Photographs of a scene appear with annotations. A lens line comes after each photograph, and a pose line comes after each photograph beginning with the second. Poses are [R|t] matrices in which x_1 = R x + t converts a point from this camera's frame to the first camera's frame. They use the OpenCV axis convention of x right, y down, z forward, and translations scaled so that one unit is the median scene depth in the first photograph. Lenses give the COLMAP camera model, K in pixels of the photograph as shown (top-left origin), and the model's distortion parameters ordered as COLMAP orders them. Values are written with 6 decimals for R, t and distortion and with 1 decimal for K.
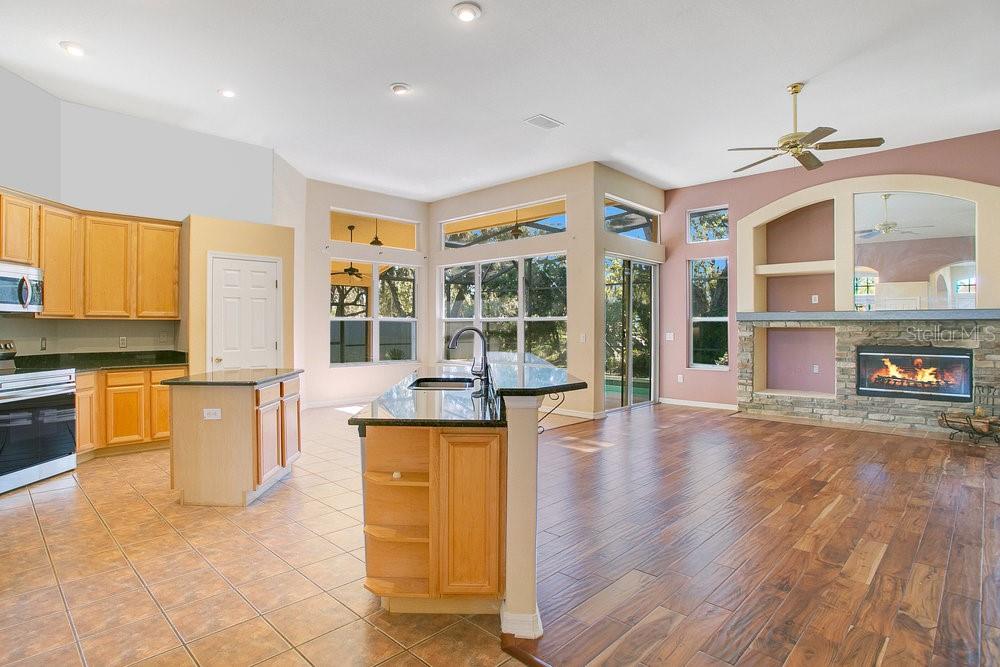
lens RADIAL K [[513.1, 0, 430.8], [0, 513.1, 336.1], [0, 0, 1]] dist [-0.053308, 0.018959]
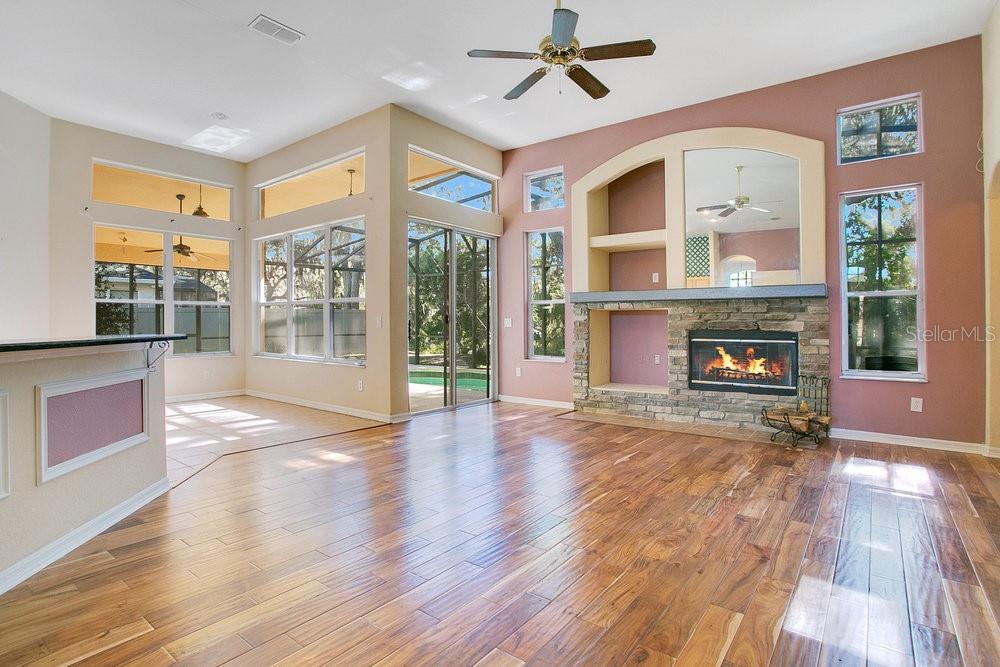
lens RADIAL K [[506.7, 0, 482.0], [0, 506.7, 328.9], [0, 0, 1]] dist [-0.072487, 0.040312]
pose [[0.987190, 0.001448, 0.159544, 0.369135], [0.000137, 0.999951, -0.009919, 0.024585], [-0.159551, 0.009814, 0.987141, 0.216499]]
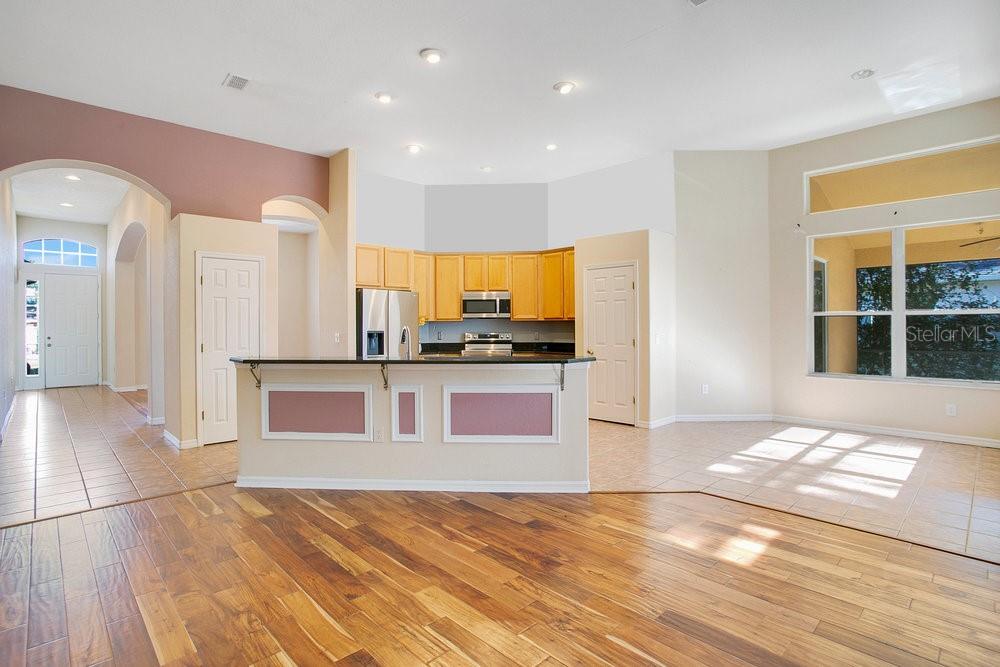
lens RADIAL K [[506.7, 0, 482.0], [0, 506.7, 328.9], [0, 0, 1]] dist [-0.072487, 0.040312]
pose [[0.017043, 0.005850, -0.999838, 0.740524], [-0.016596, 0.999847, 0.005568, -0.011470], [0.999717, 0.016499, 0.017137, 0.663373]]
